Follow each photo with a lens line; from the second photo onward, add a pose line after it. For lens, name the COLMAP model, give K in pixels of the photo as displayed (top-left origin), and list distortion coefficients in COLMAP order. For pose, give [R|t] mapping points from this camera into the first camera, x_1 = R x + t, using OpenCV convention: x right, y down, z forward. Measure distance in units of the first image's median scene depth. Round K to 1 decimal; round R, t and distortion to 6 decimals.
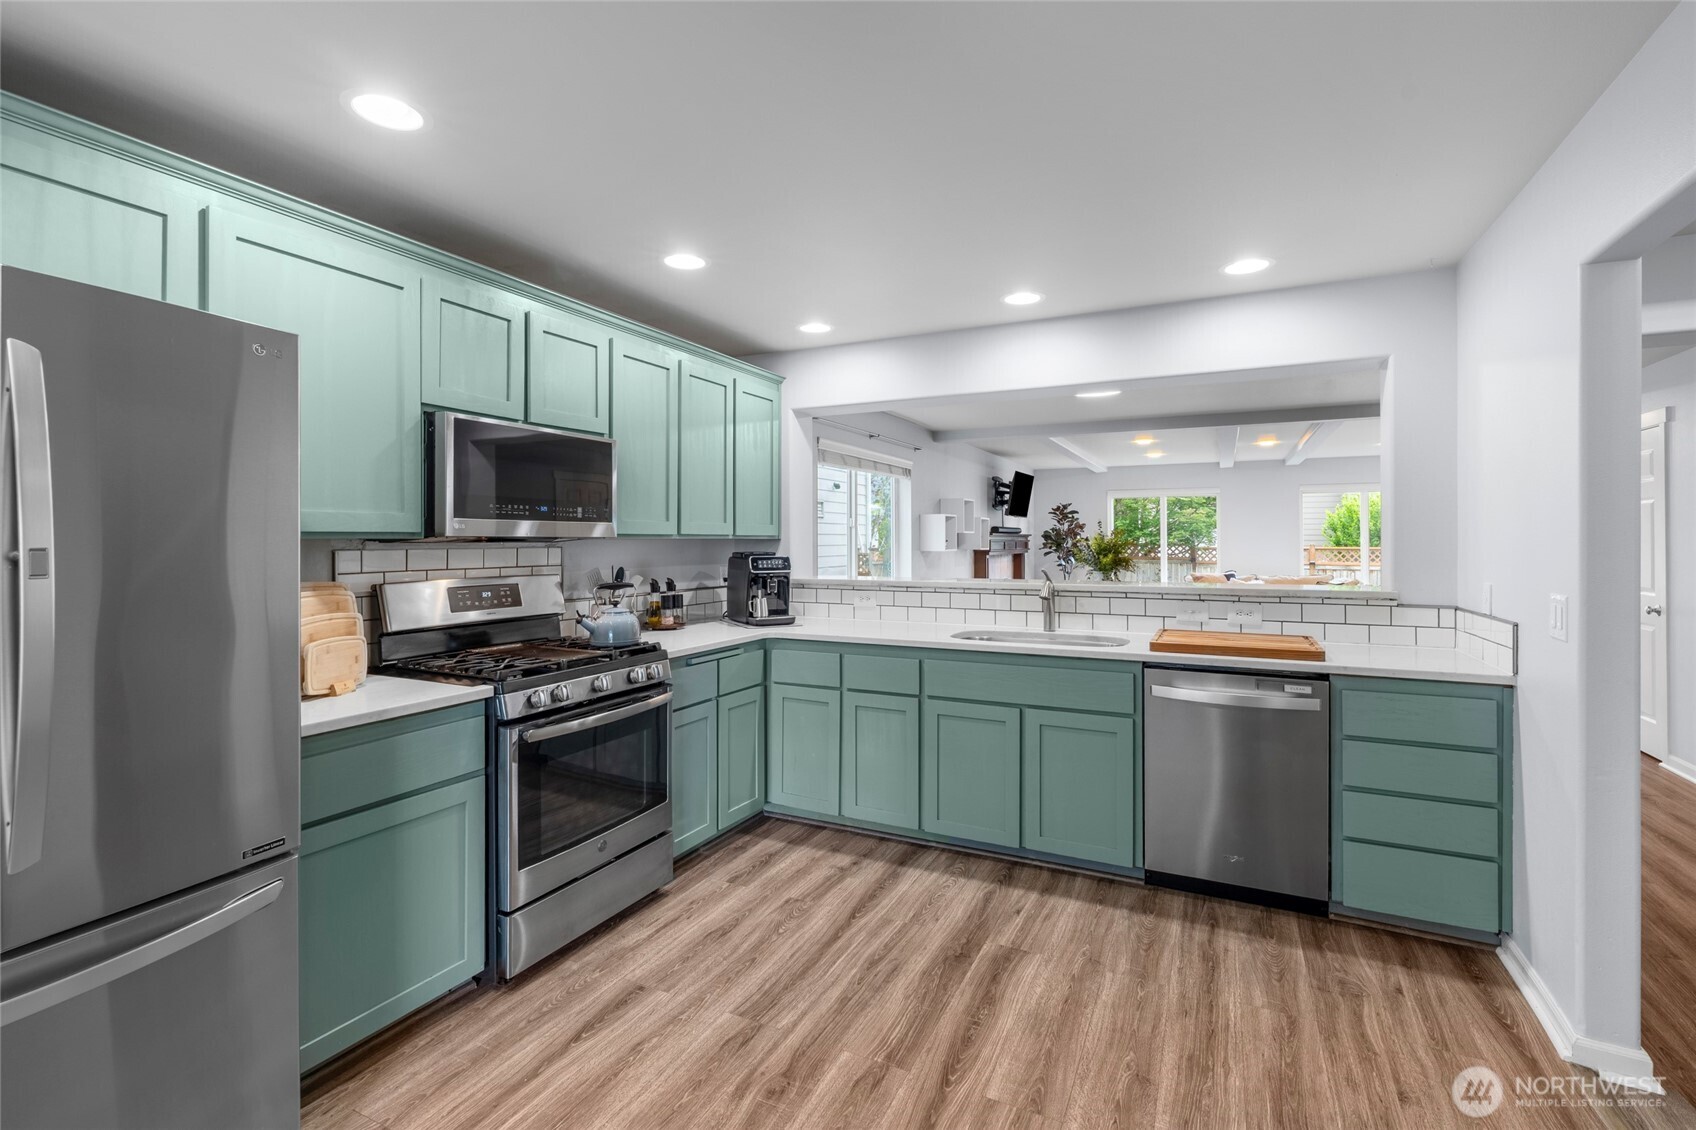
lens RADIAL K [[760.0, 0, 848.8], [0, 760.0, 534.0], [0, 0, 1]] dist [-0.000135, -0.000434]
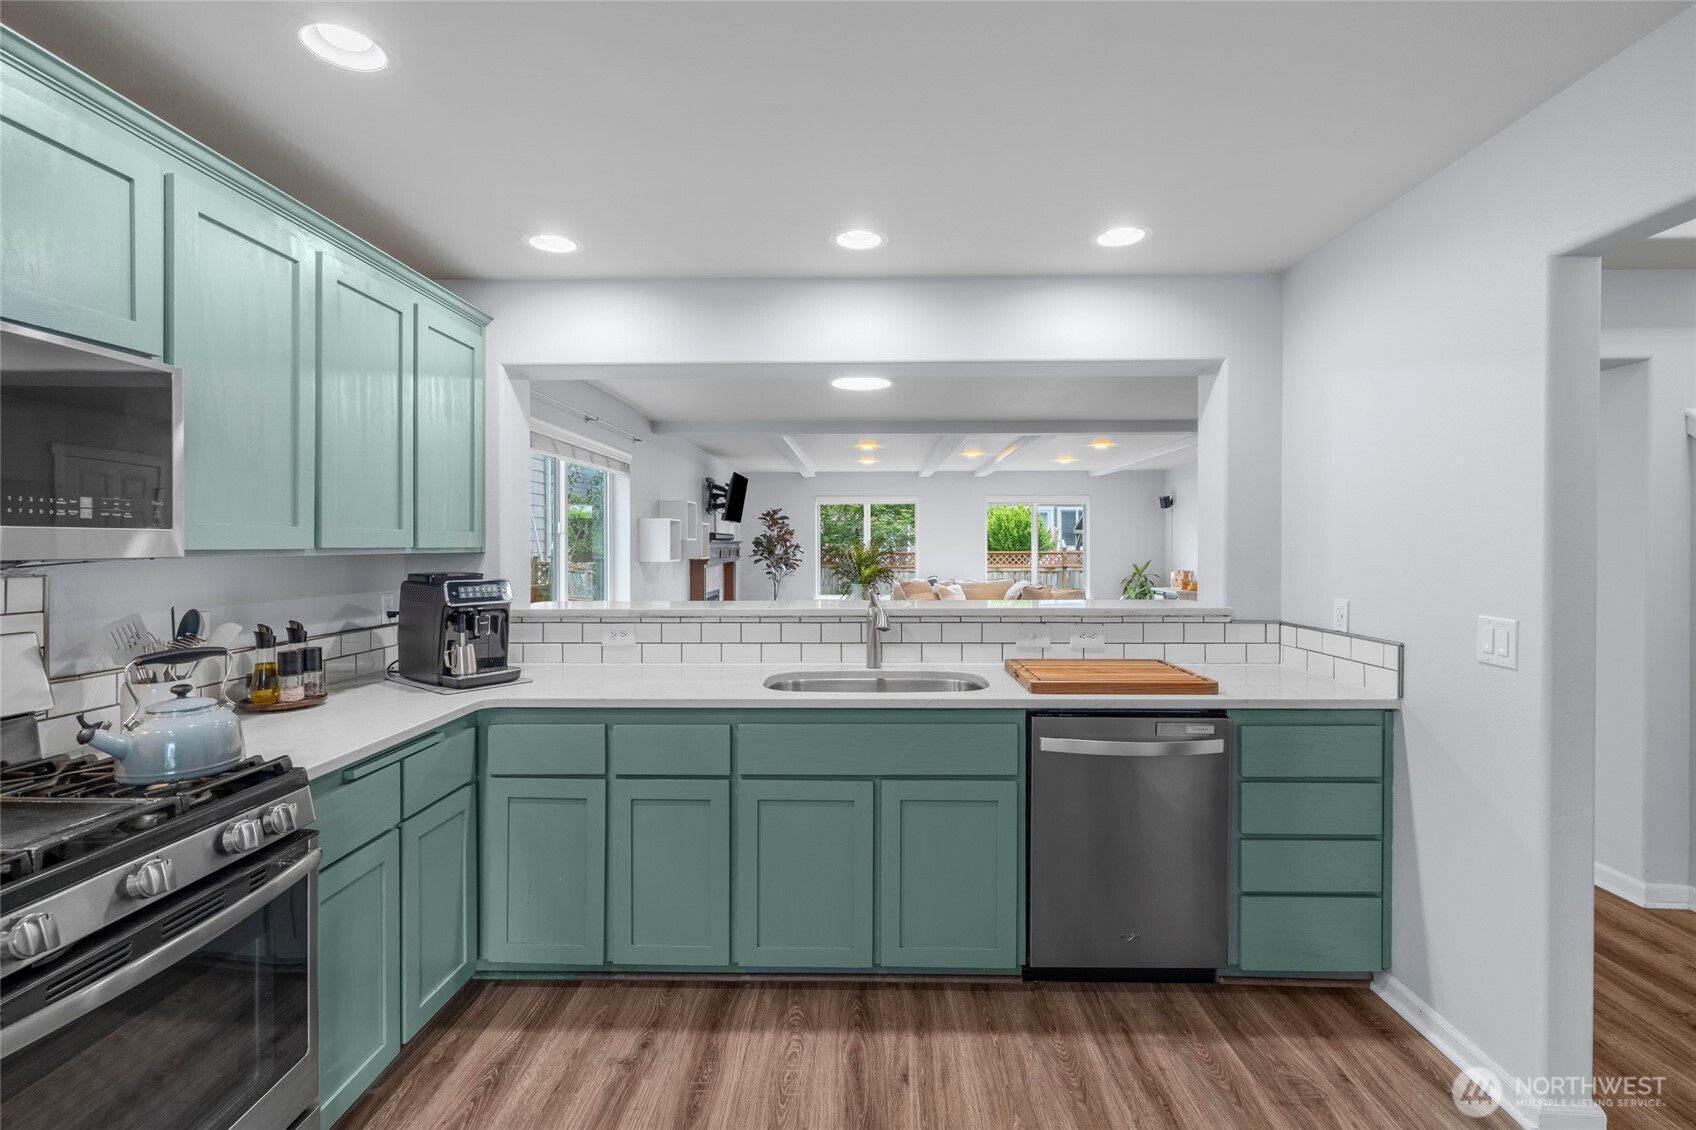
lens RADIAL K [[750.6, 0, 847.8], [0, 750.6, 543.1], [0, 0, 1]] dist [-0.002243, -0.000077]
pose [[0.905971, -0.000302, 0.423339, -0.102514], [-0.002578, 0.999977, 0.006231, -0.008838], [-0.423332, -0.006737, 0.905950, 0.318373]]
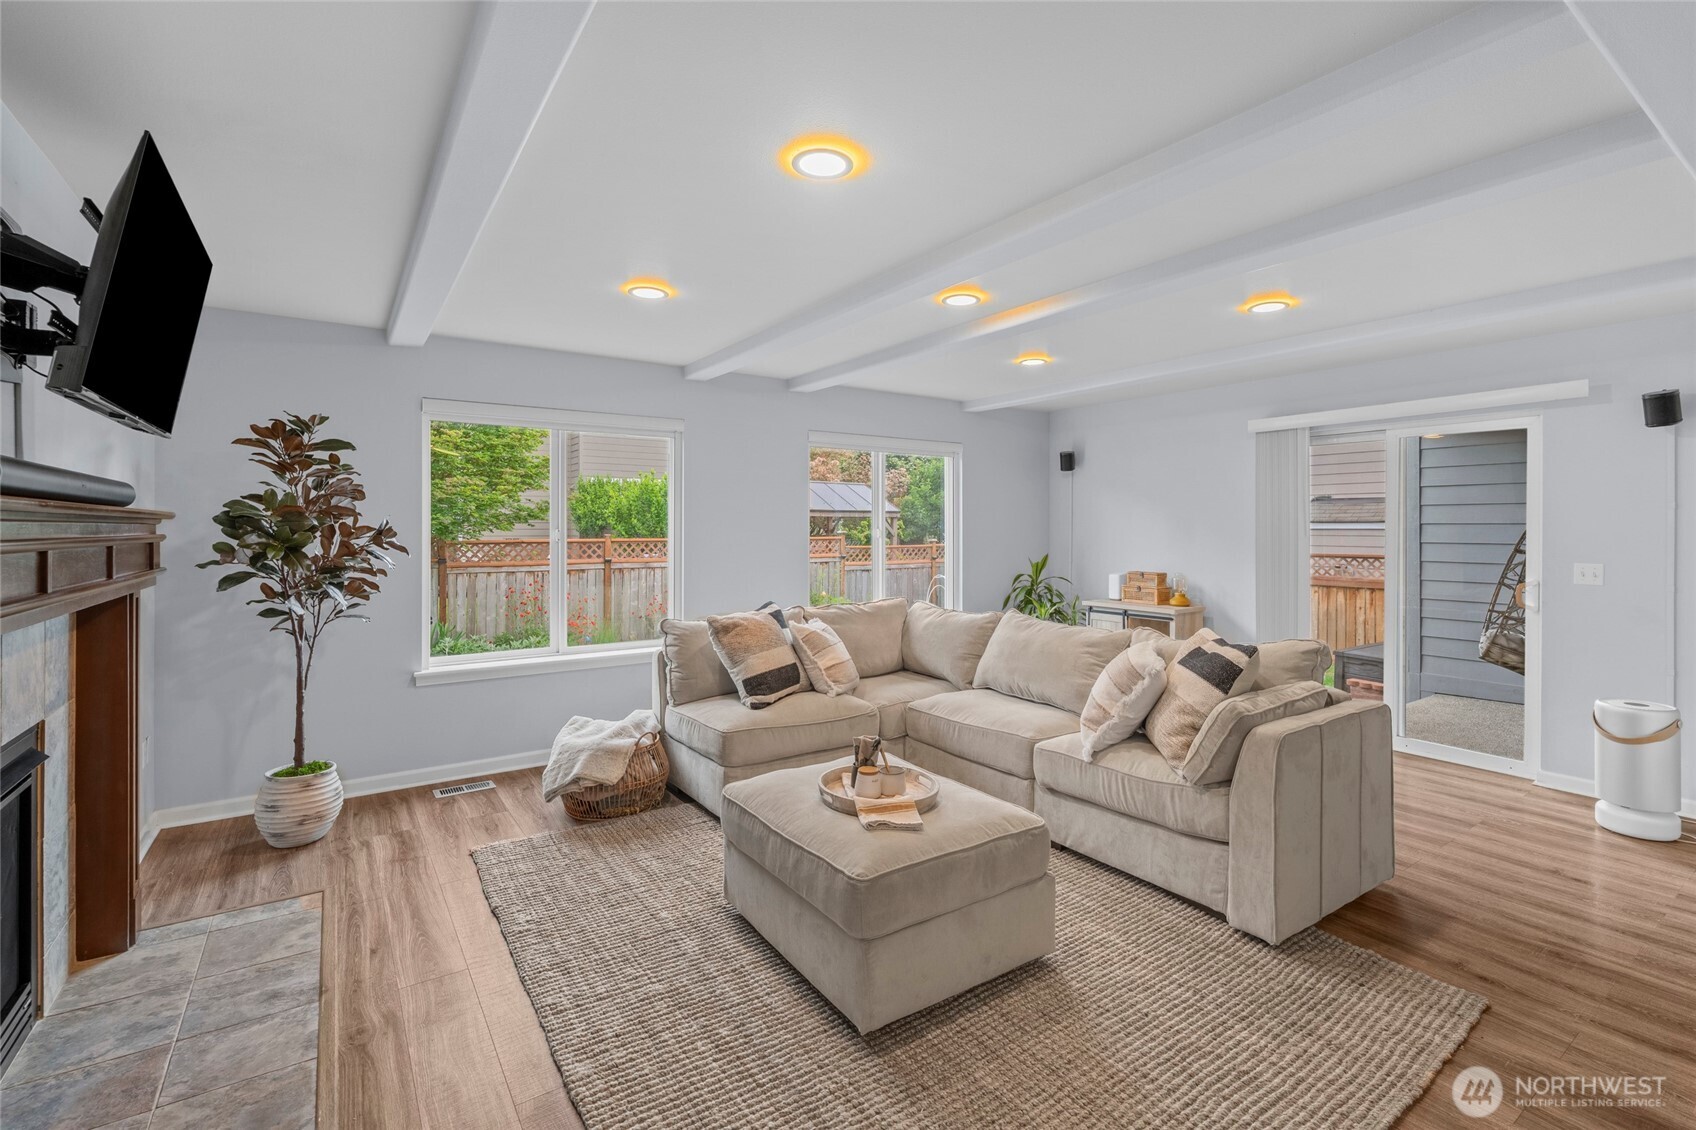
lens RADIAL K [[760.0, 0, 848.8], [0, 760.0, 534.0], [0, 0, 1]] dist [-0.000135, -0.000434]
pose [[0.490969, -0.004378, 0.871166, 0.384993], [-0.009864, 0.999895, 0.010584, 0.008685], [-0.871121, -0.013790, 0.490875, 2.020942]]
